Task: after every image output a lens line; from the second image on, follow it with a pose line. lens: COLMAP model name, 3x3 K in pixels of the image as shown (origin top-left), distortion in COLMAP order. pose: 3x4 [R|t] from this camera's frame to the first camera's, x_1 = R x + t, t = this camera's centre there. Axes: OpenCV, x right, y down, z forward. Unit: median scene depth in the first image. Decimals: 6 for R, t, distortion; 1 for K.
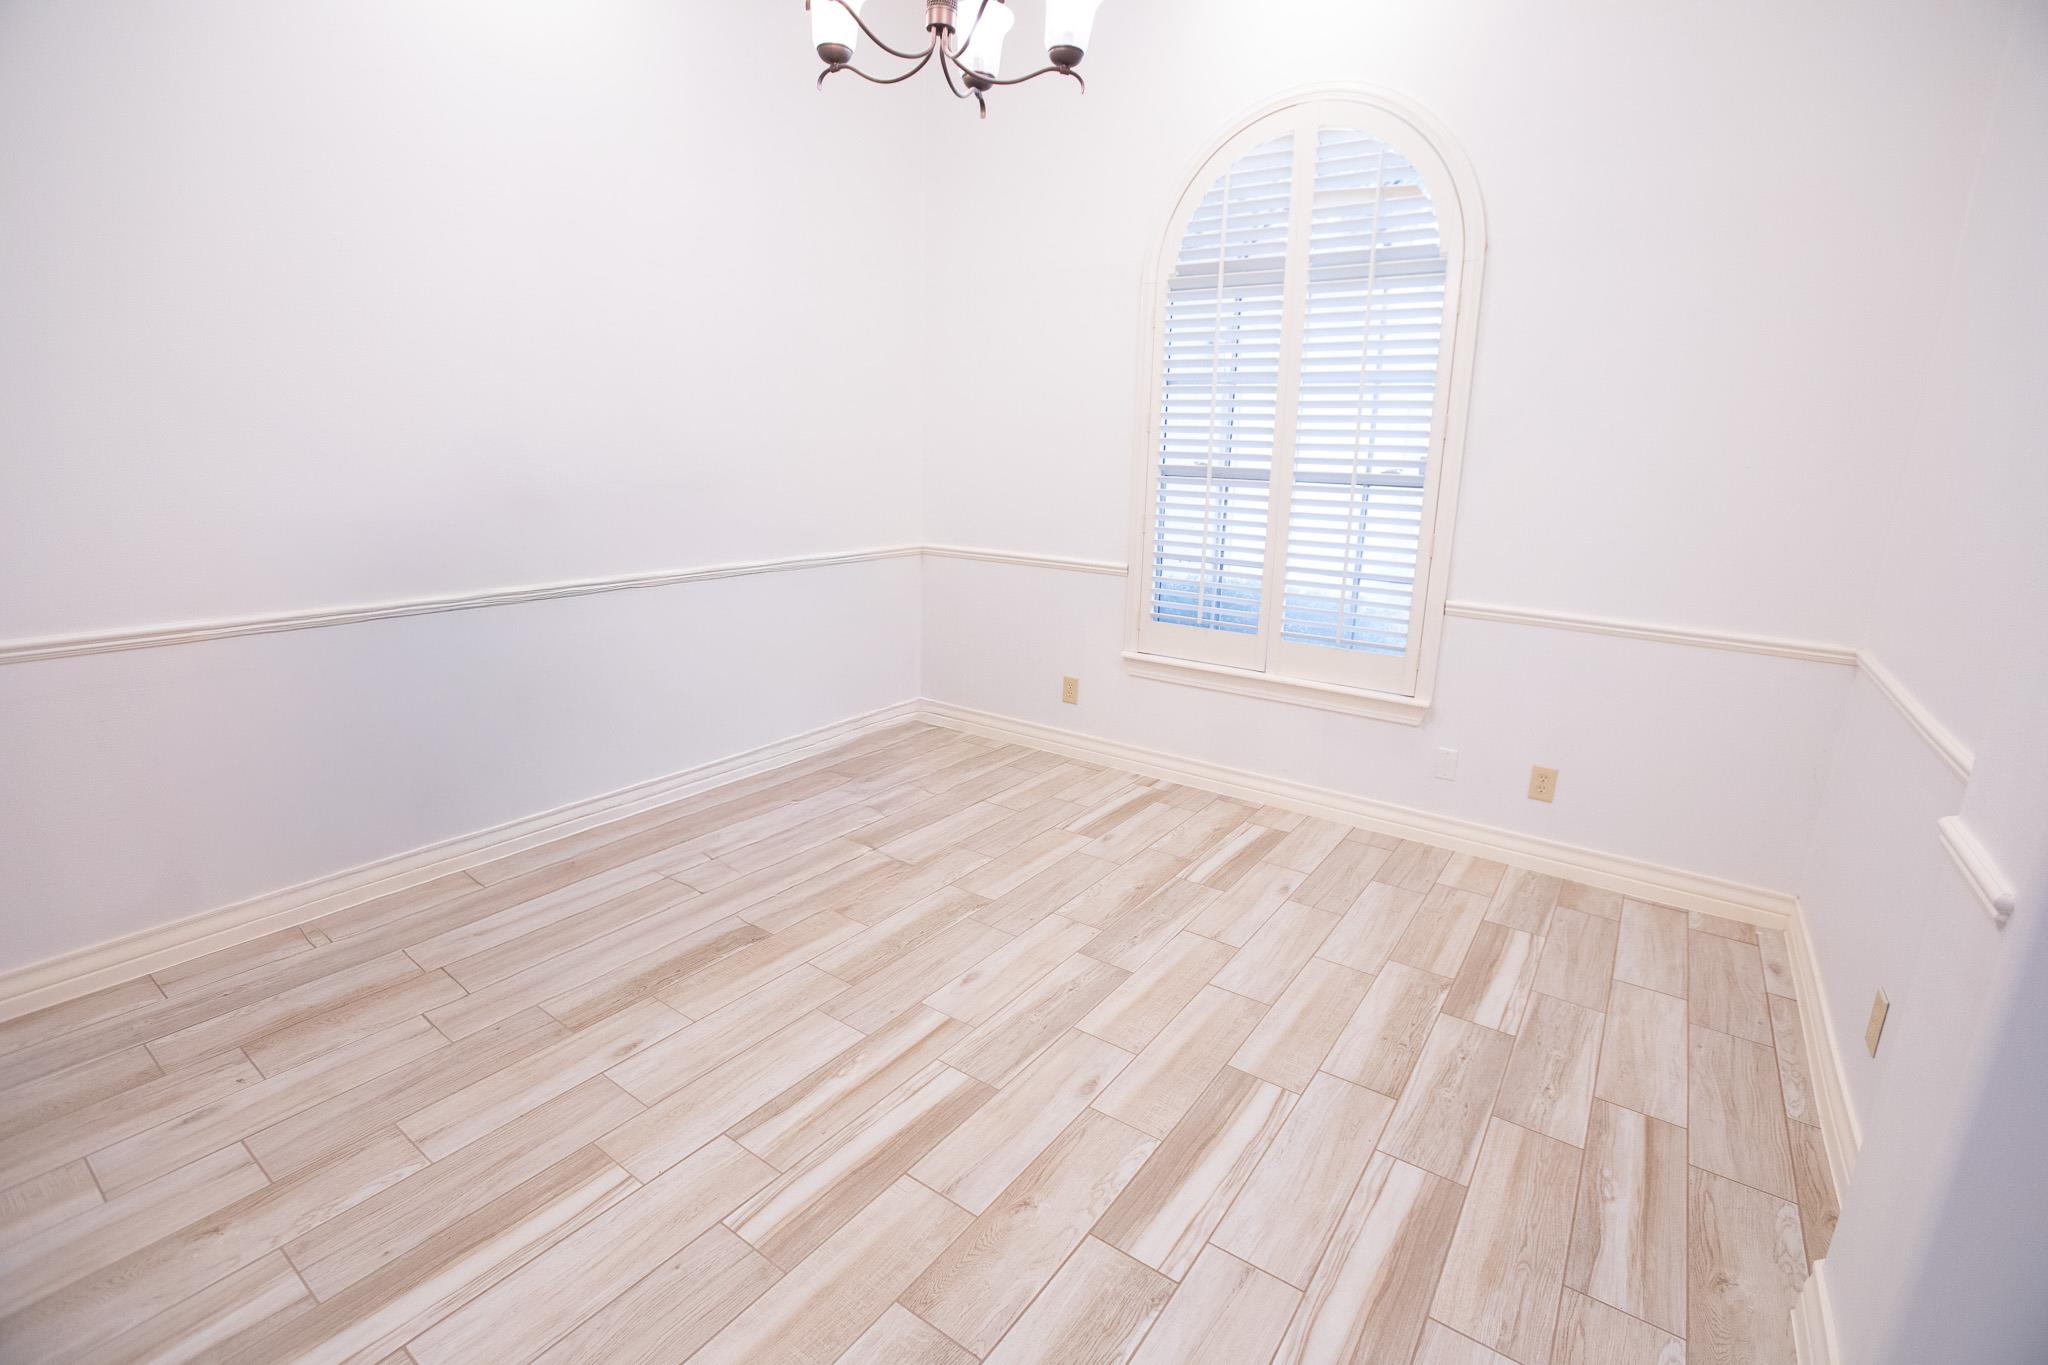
lens RADIAL K [[937.3, 0, 1024.0], [0, 937.3, 682.5], [0, 0, 1]] dist [-0.071383, 0.028370]
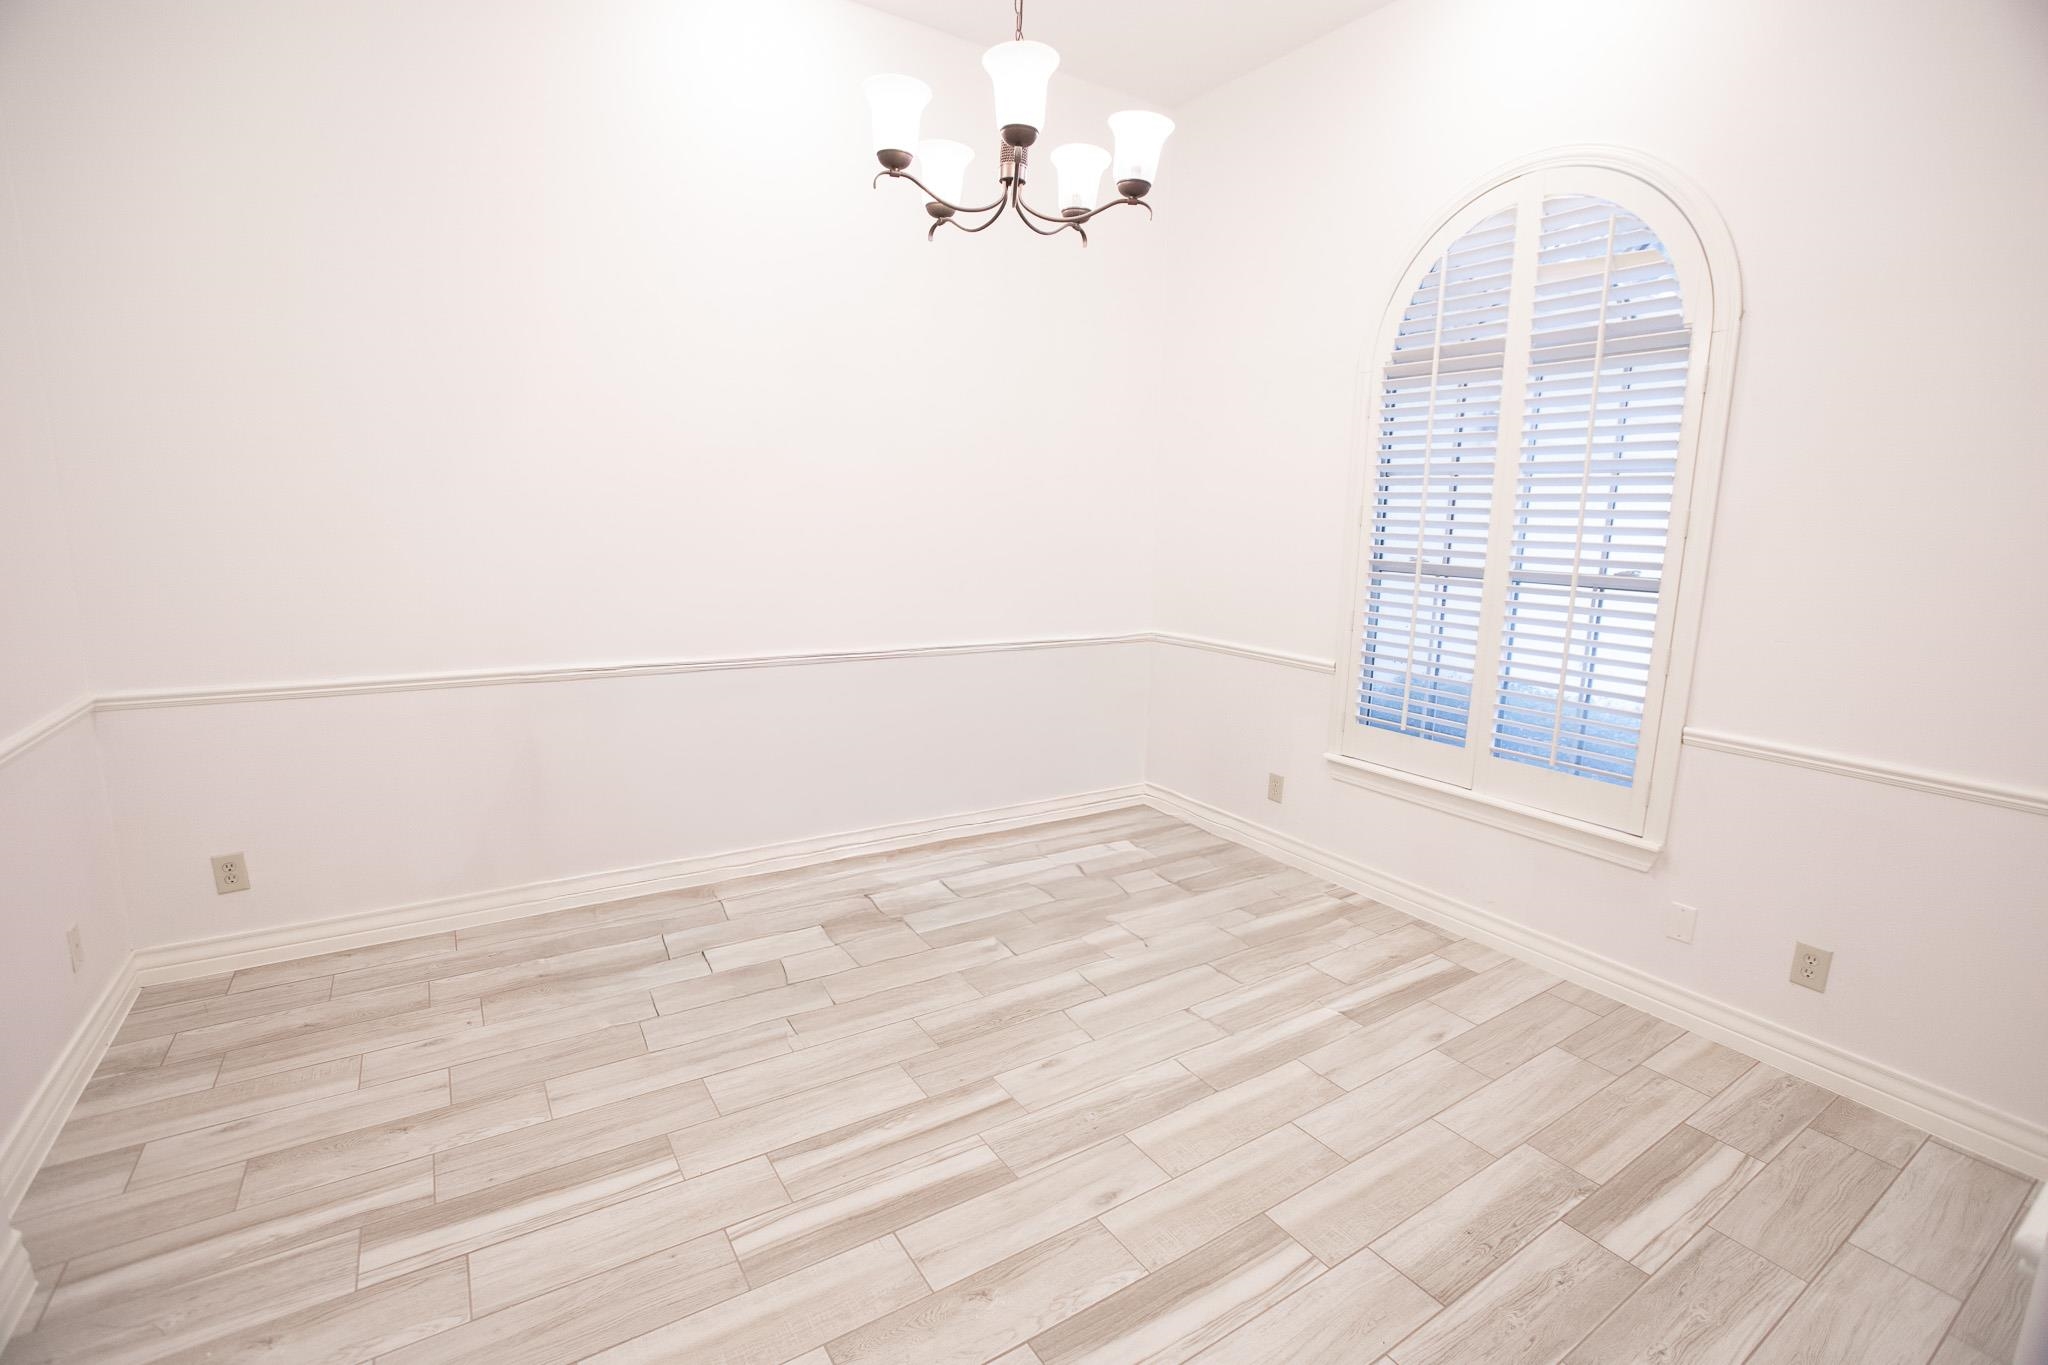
lens RADIAL K [[931.3, 0, 1012.9], [0, 931.3, 684.5], [0, 0, 1]] dist [-0.064376, 0.024891]
pose [[0.928264, 0.063363, -0.366485, 0.243137], [-0.089806, 0.994410, -0.055538, -0.034206], [0.360917, 0.084467, 0.928765, 0.014024]]
